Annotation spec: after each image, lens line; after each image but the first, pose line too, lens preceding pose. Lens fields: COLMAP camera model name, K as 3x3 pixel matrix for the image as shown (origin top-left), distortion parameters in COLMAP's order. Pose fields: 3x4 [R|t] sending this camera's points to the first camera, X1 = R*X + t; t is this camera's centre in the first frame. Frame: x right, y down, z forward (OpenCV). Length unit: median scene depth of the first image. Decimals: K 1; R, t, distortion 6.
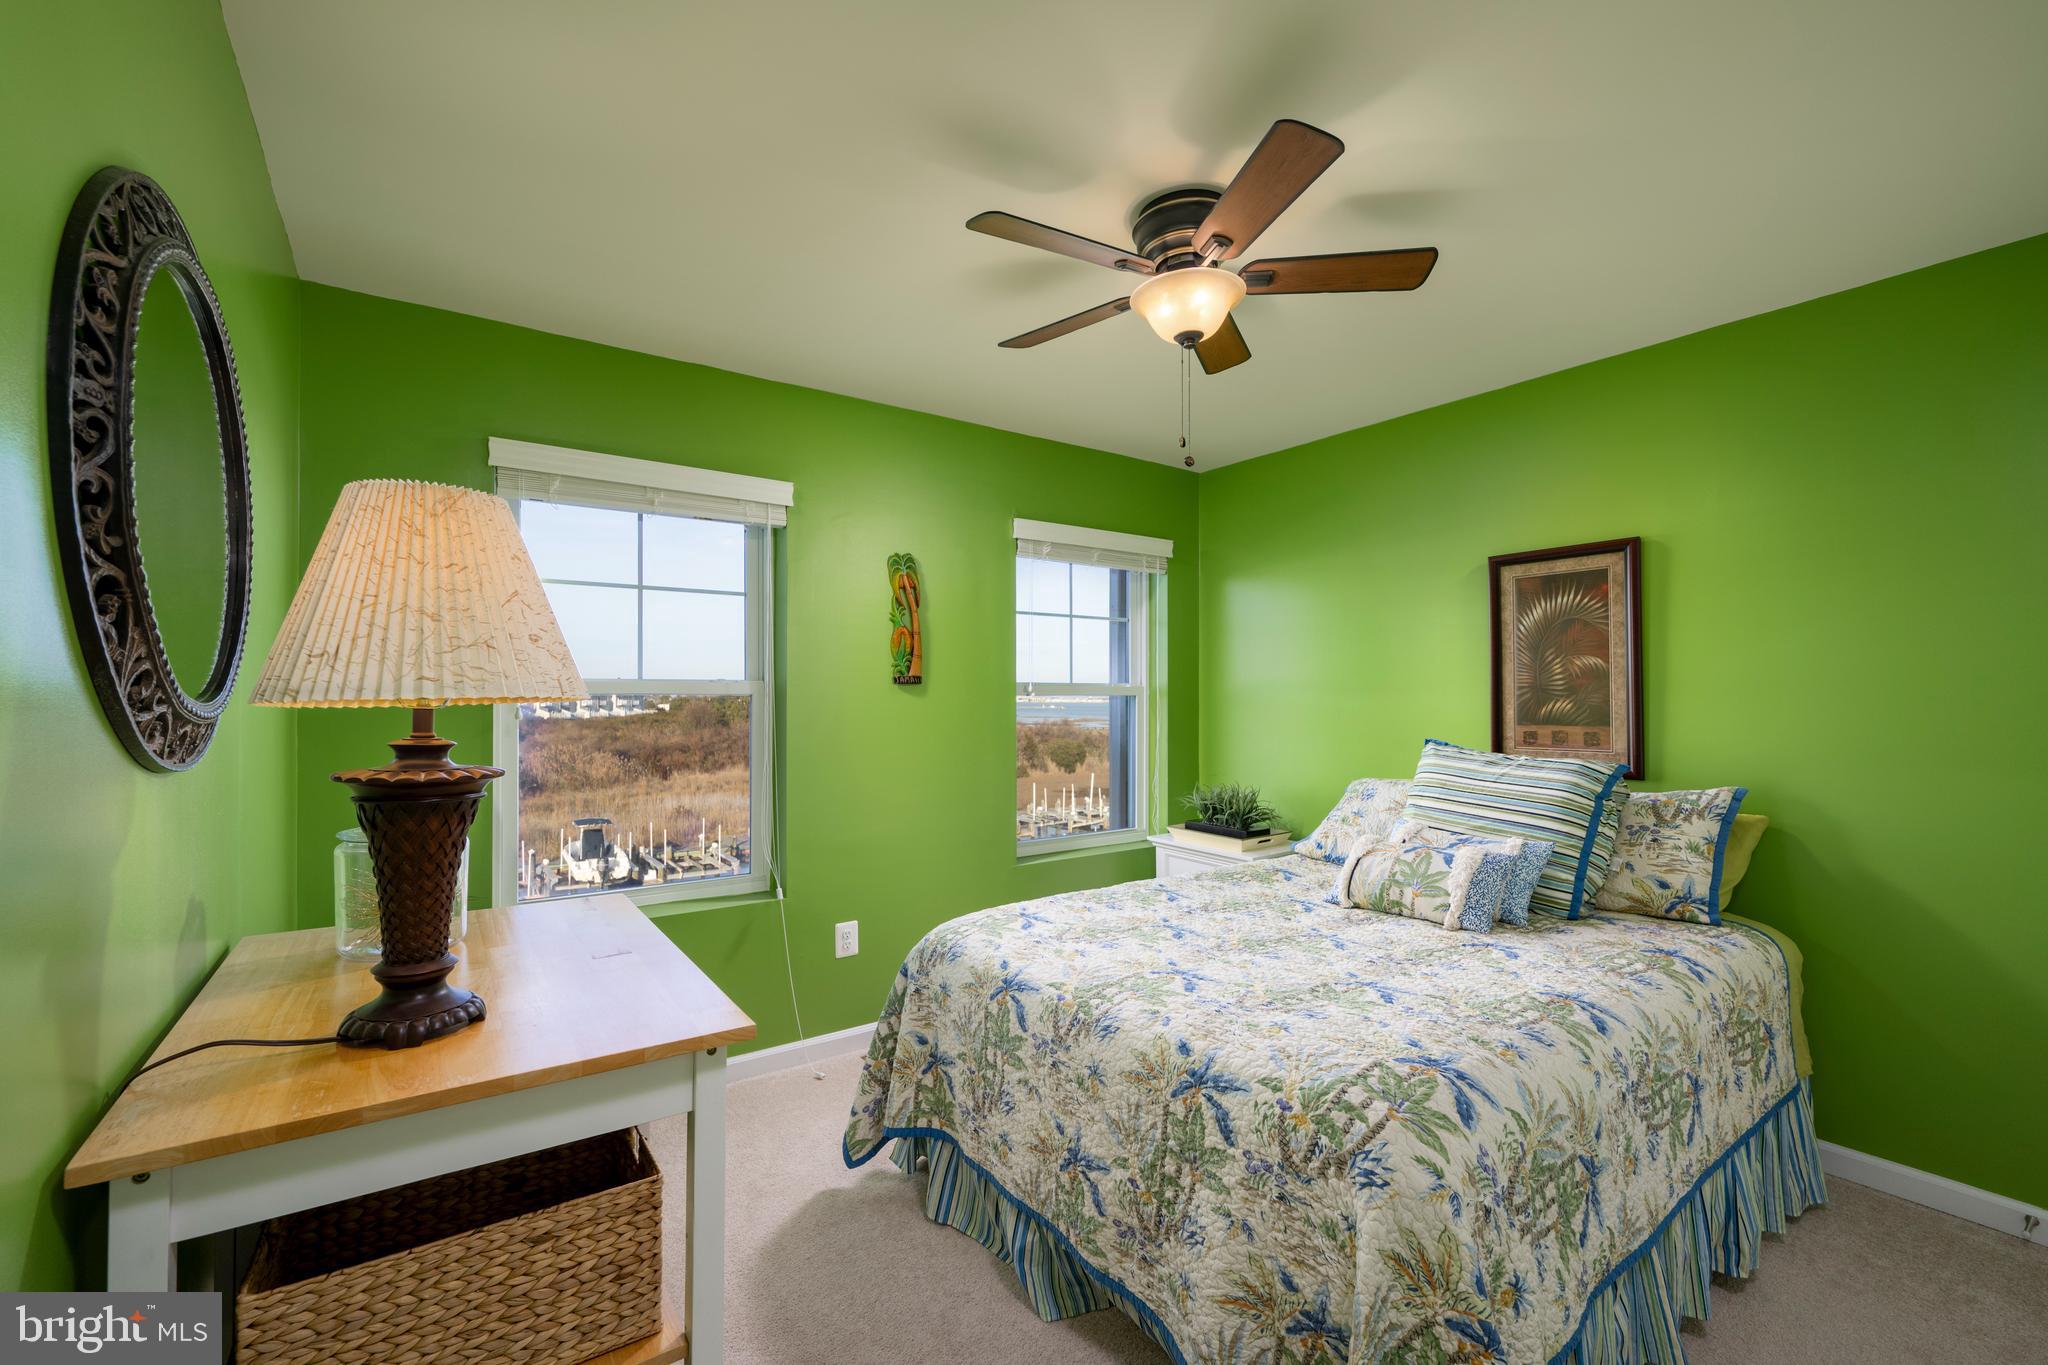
lens RADIAL K [[862.1, 0, 1016.8], [0, 862.1, 689.1], [0, 0, 1]] dist [-0.003756, 0.000030]
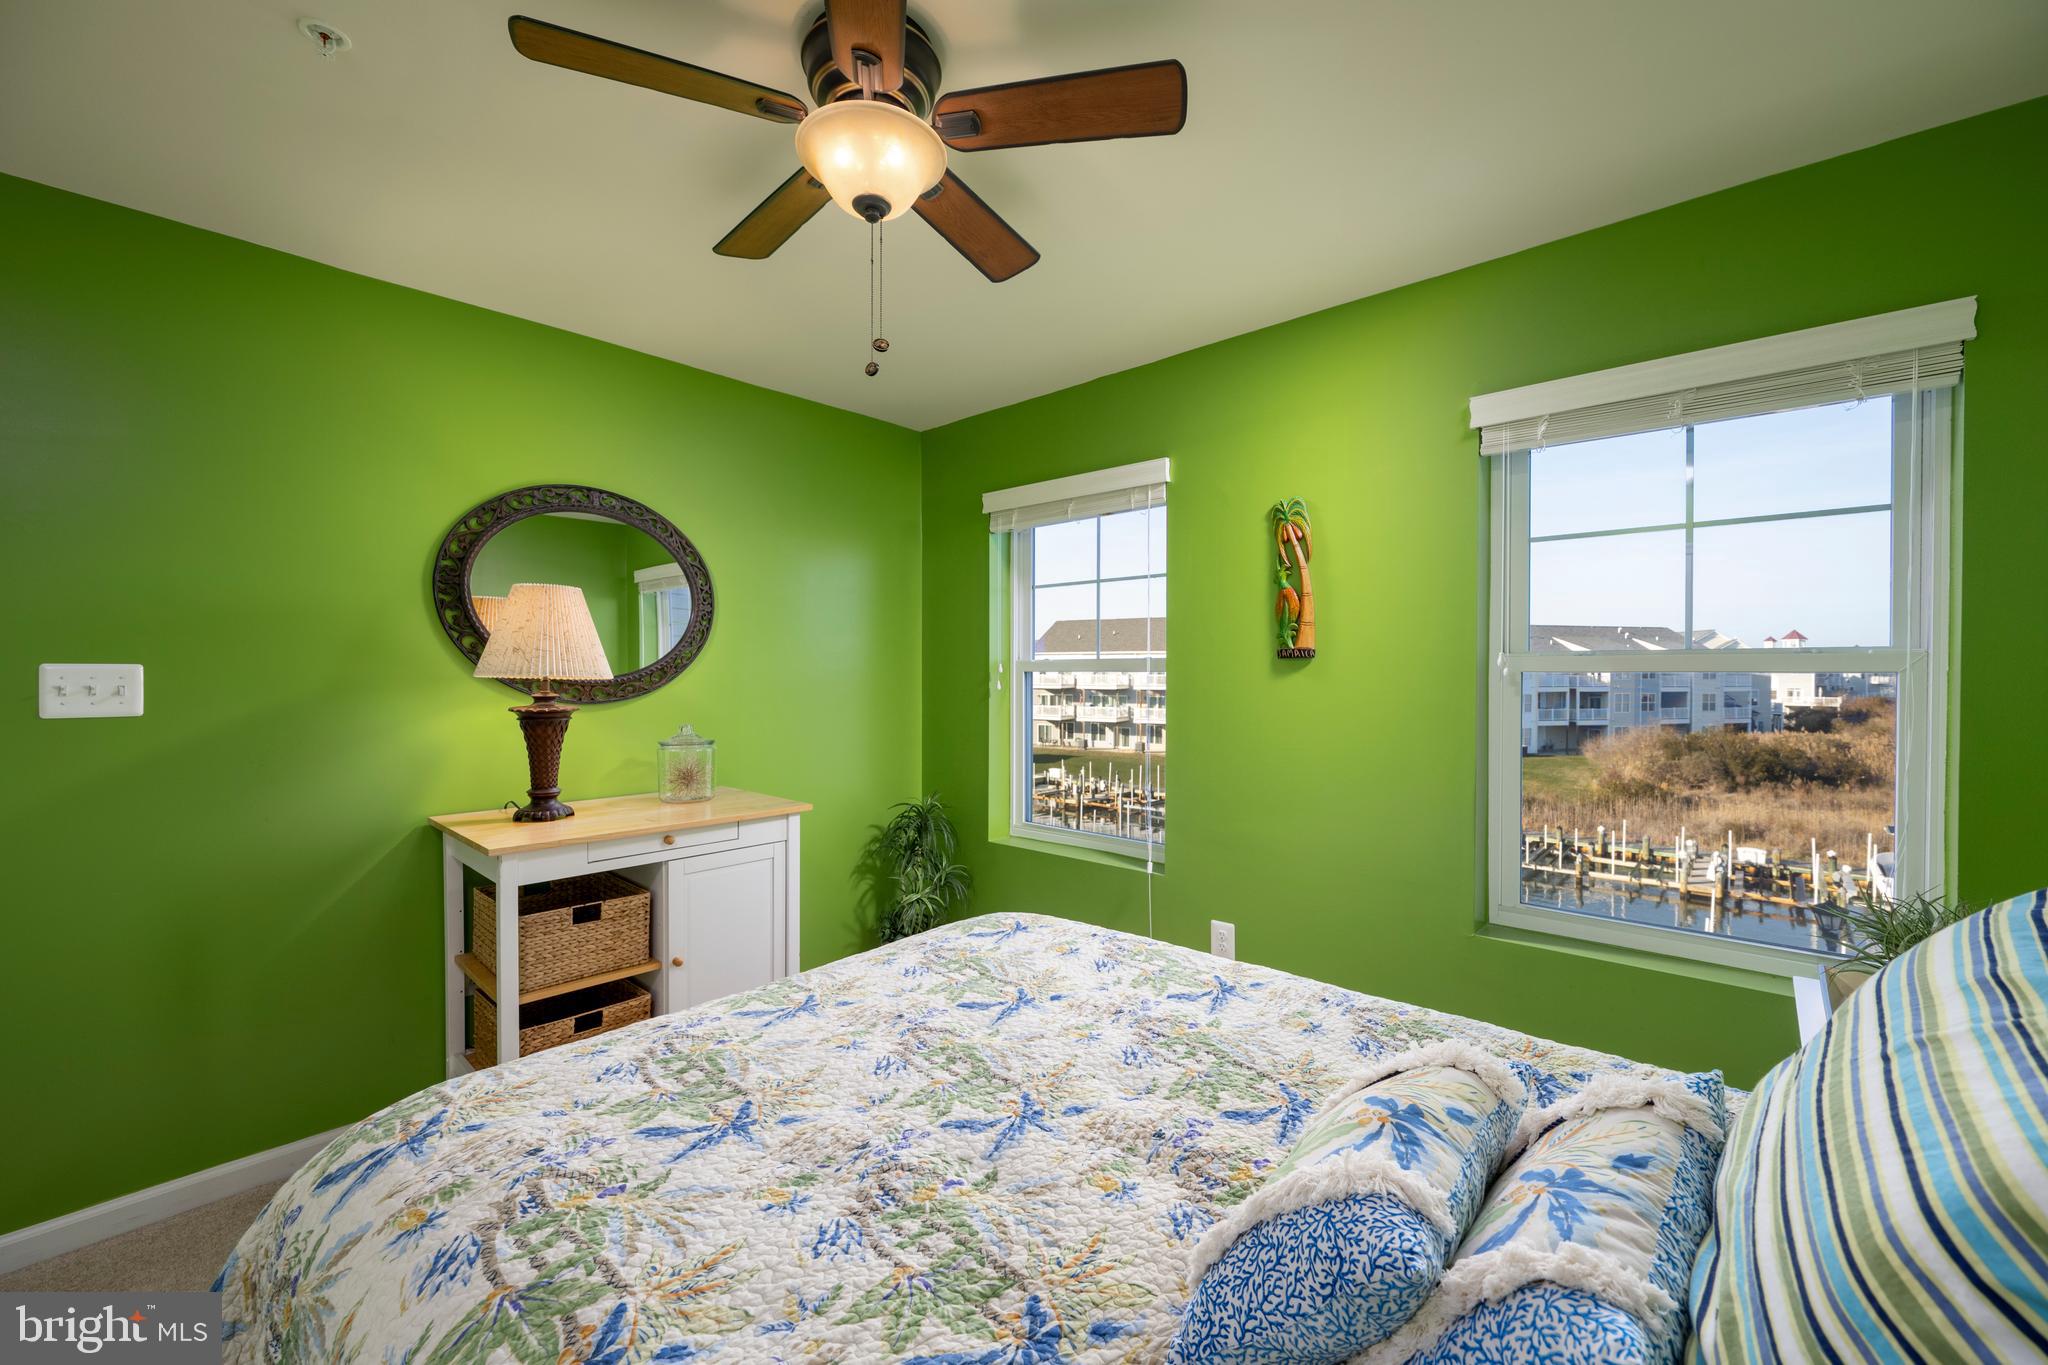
lens RADIAL K [[829.7, 0, 1053.6], [0, 829.7, 677.9], [0, 0, 1]] dist [0.001490, 0.000885]
pose [[0.216808, 0.007341, -0.976187, 0.922317], [0.009622, 0.999907, 0.009656, 0.003474], [0.976167, -0.011486, 0.216718, 0.956360]]
